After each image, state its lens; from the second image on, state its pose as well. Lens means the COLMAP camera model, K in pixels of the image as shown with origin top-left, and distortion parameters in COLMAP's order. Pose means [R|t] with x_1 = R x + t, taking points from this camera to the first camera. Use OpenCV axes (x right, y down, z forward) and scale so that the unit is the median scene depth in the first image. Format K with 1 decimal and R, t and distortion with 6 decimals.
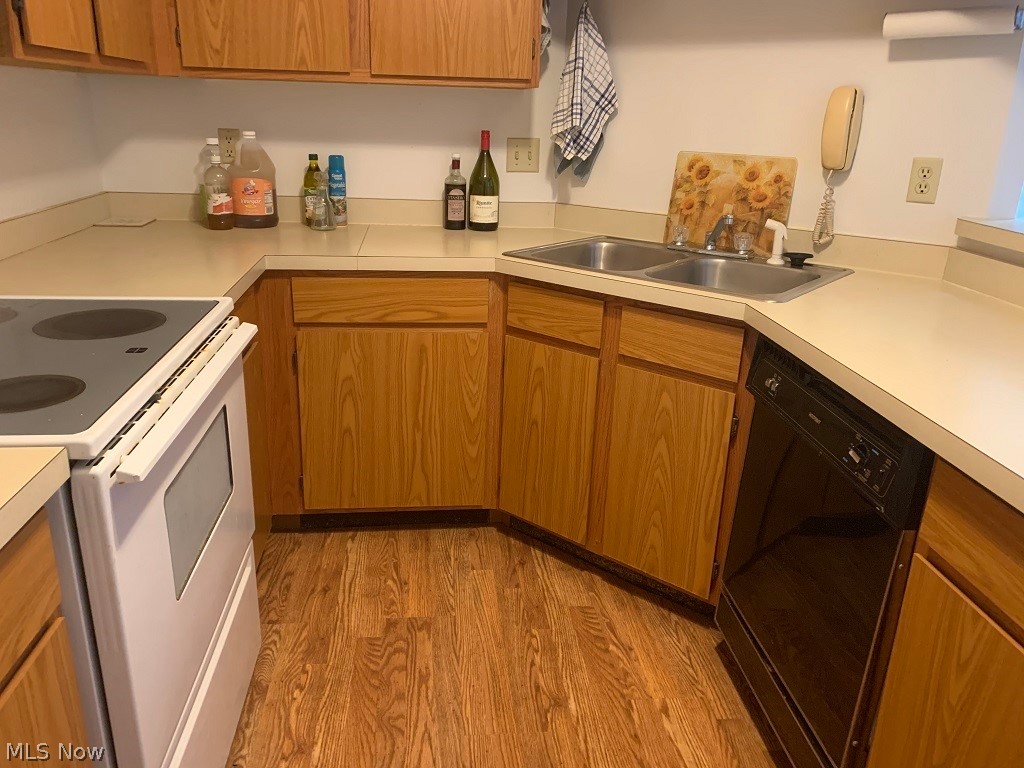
lens RADIAL K [[793.8, 0, 509.3], [0, 793.8, 384.2], [0, 0, 1]] dist [0.027369, -0.000441]
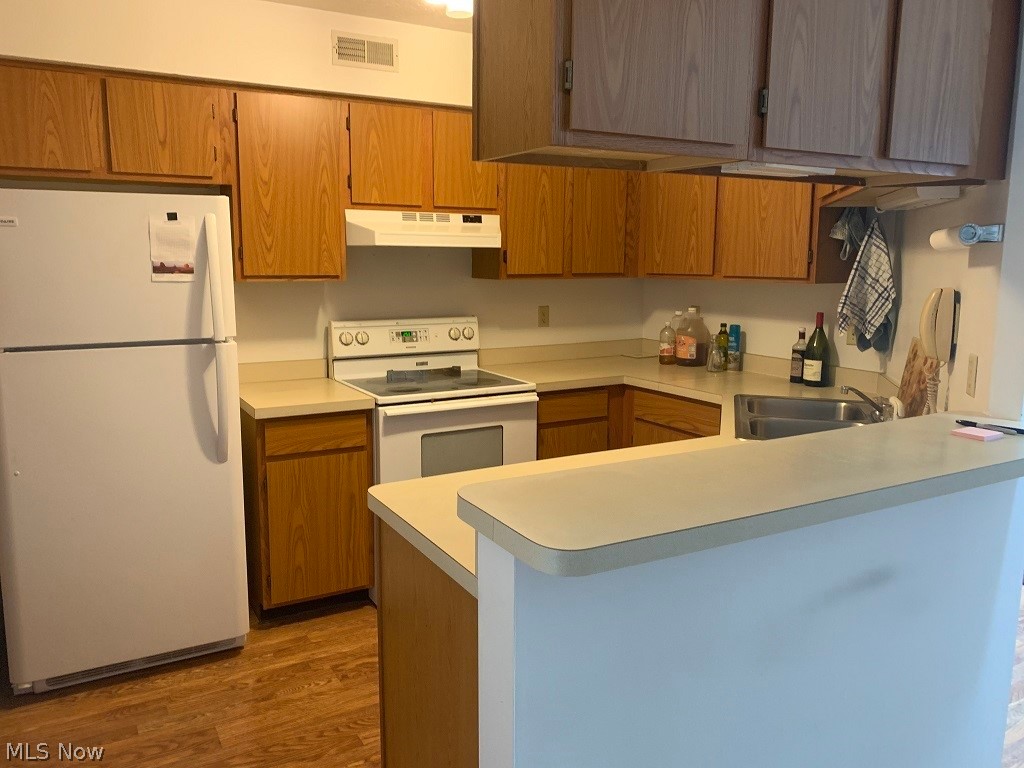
lens RADIAL K [[793.8, 0, 510.9], [0, 793.8, 381.6], [0, 0, 1]] dist [0.027369, -0.000441]
pose [[0.420016, 0.117169, -0.899921, 0.988682], [-0.291751, 0.956423, -0.011642, -0.046621], [0.859342, 0.267443, 0.435897, 0.017973]]
